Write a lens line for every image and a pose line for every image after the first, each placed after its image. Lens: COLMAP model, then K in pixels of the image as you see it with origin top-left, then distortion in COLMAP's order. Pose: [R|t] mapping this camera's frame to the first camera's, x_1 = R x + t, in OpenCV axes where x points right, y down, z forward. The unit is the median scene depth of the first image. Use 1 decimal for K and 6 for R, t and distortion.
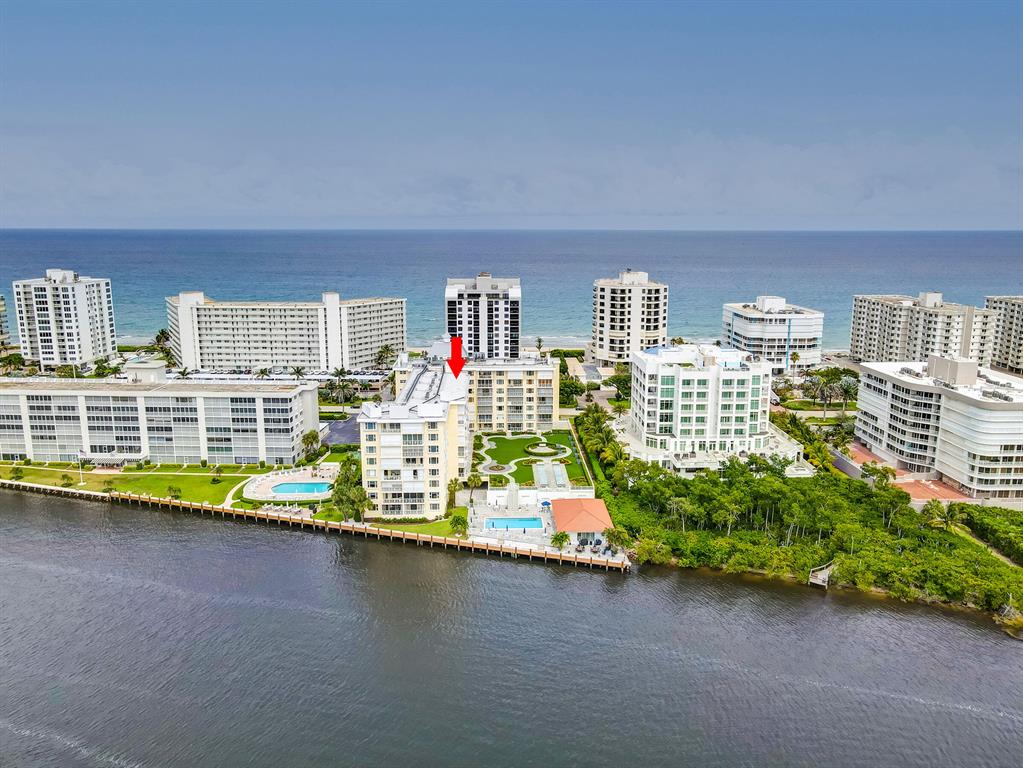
lens RADIAL K [[752.4, 0, 522.5], [0, 752.4, 366.1], [0, 0, 1]] dist [0.004338, 0.023878]
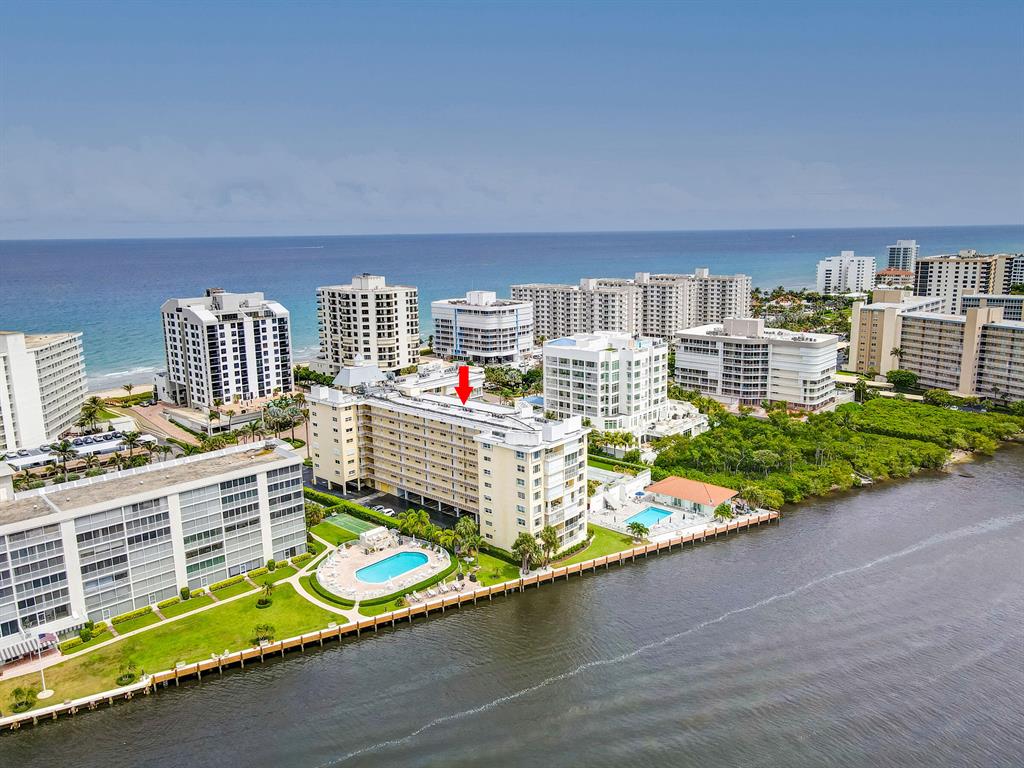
lens RADIAL K [[753.2, 0, 520.4], [0, 753.2, 377.2], [0, 0, 1]] dist [0.004338, 0.023878]
pose [[0.691900, -0.152857, 0.705627, -0.659461], [0.149766, 0.986460, 0.066840, -0.055925], [-0.706290, 0.059432, 0.705424, 0.326245]]
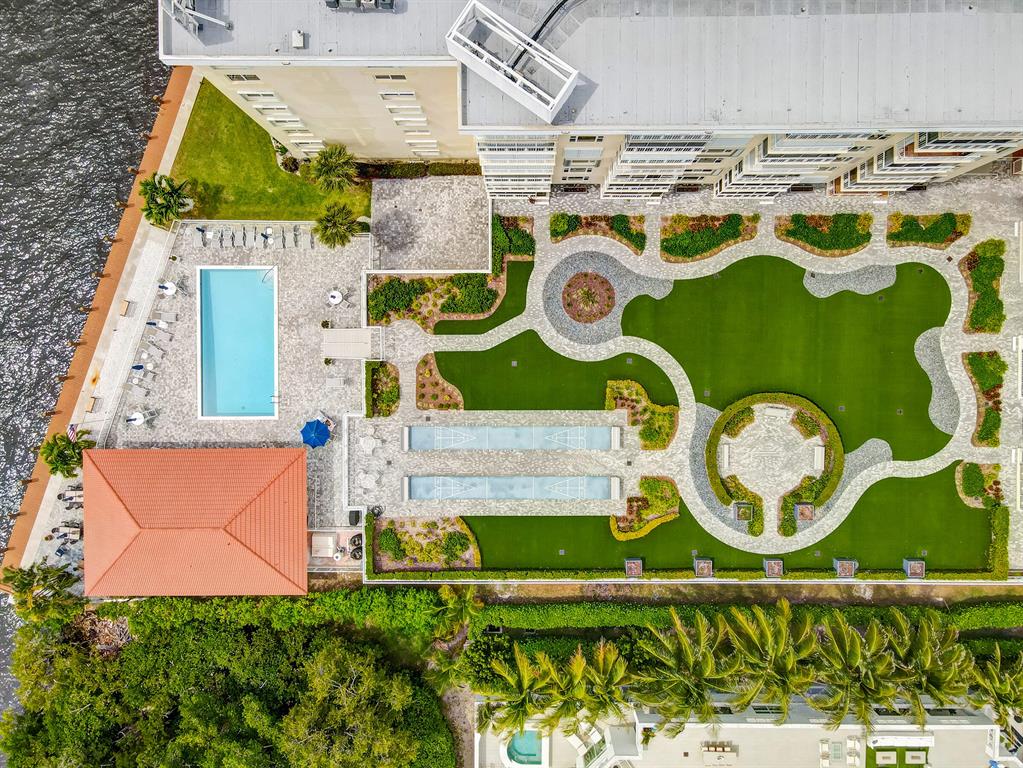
lens RADIAL K [[752.4, 0, 510.8], [0, 752.4, 383.0], [0, 0, 1]] dist [0.004338, 0.023878]
pose [[-0.036877, 0.999306, -0.005181, 0.004495], [-0.174851, -0.001348, 0.984594, -0.160642], [0.983904, 0.037215, 0.174780, 0.870118]]
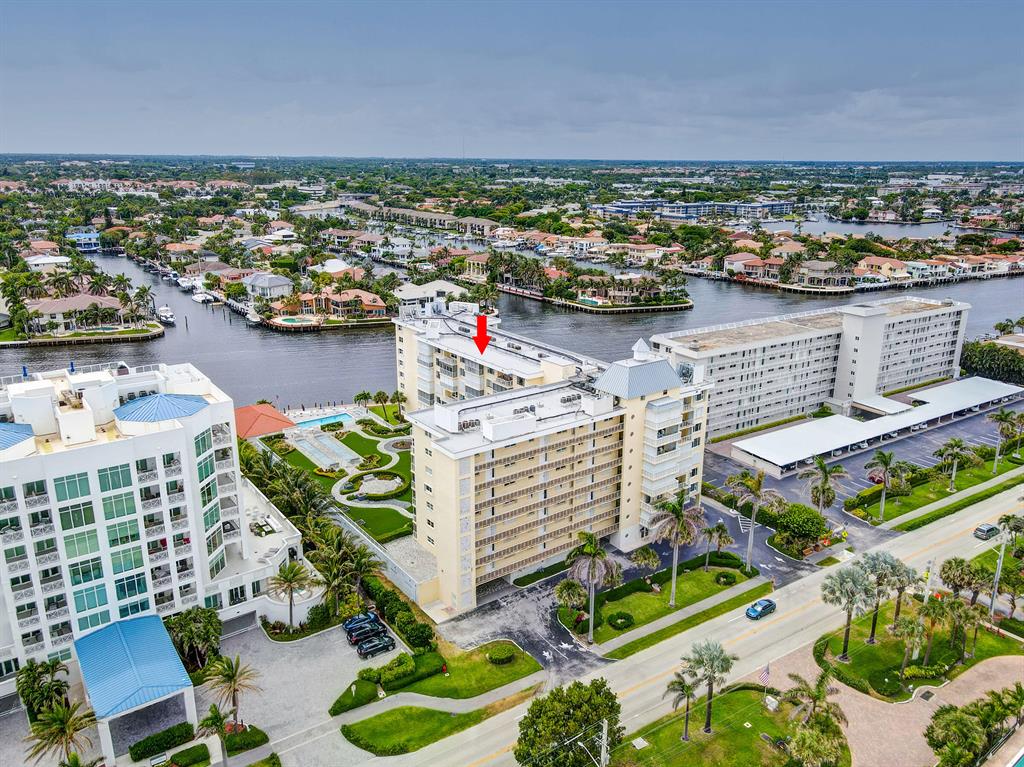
lens RADIAL K [[753.2, 0, 519.2], [0, 753.2, 385.8], [0, 0, 1]] dist [0.004338, 0.023878]
pose [[-0.819693, 0.157048, -0.550854, 0.265387], [-0.110325, 0.900388, 0.420868, -0.238569], [0.562078, 0.405756, -0.720715, 1.510949]]
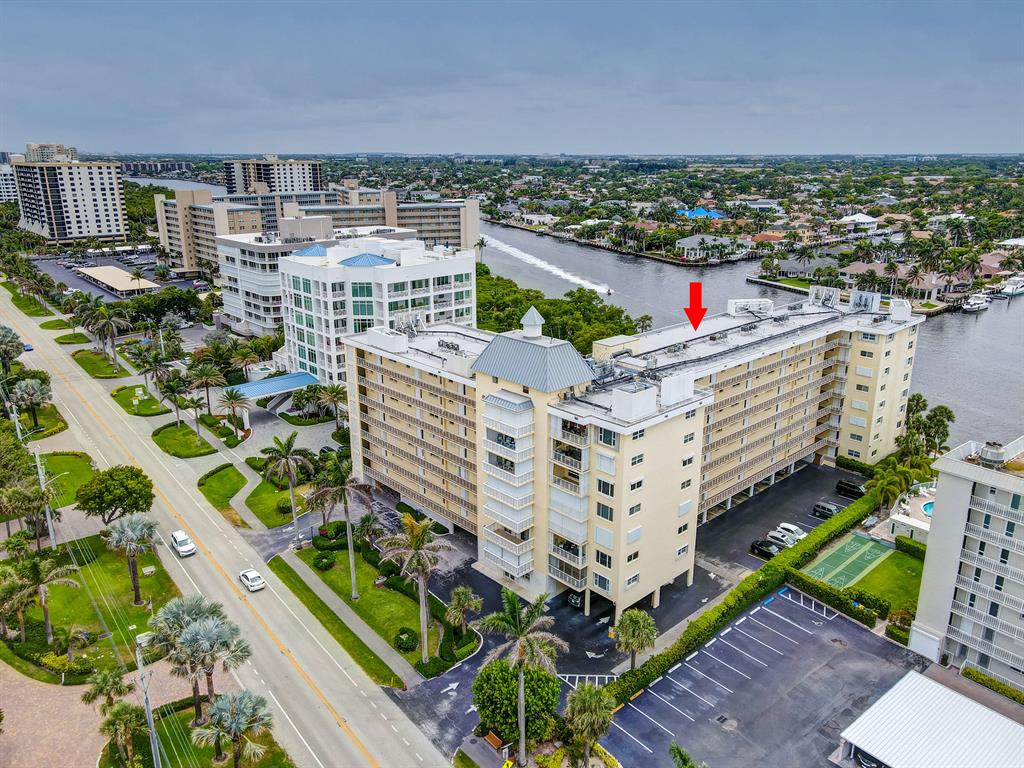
lens RADIAL K [[753.2, 0, 522.3], [0, 753.2, 373.3], [0, 0, 1]] dist [0.004338, 0.023878]
pose [[-0.657286, -0.218946, 0.721137, -0.400890], [0.124023, 0.912400, 0.390057, -0.171679], [-0.743367, 0.345816, -0.572553, 1.393613]]
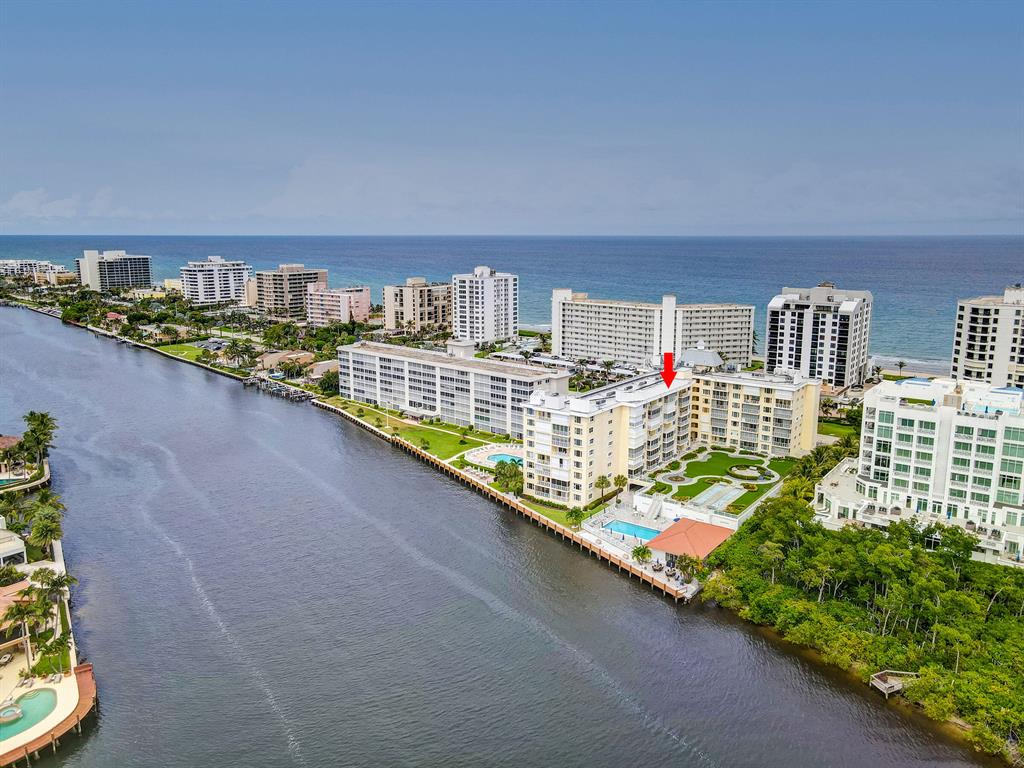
lens RADIAL K [[753.2, 0, 526.1], [0, 753.2, 366.2], [0, 0, 1]] dist [0.004338, 0.023878]
pose [[0.782813, 0.109390, -0.612567, 0.376022], [-0.114650, 0.992928, 0.030800, -0.016070], [0.611604, 0.046120, 0.789818, 0.099072]]
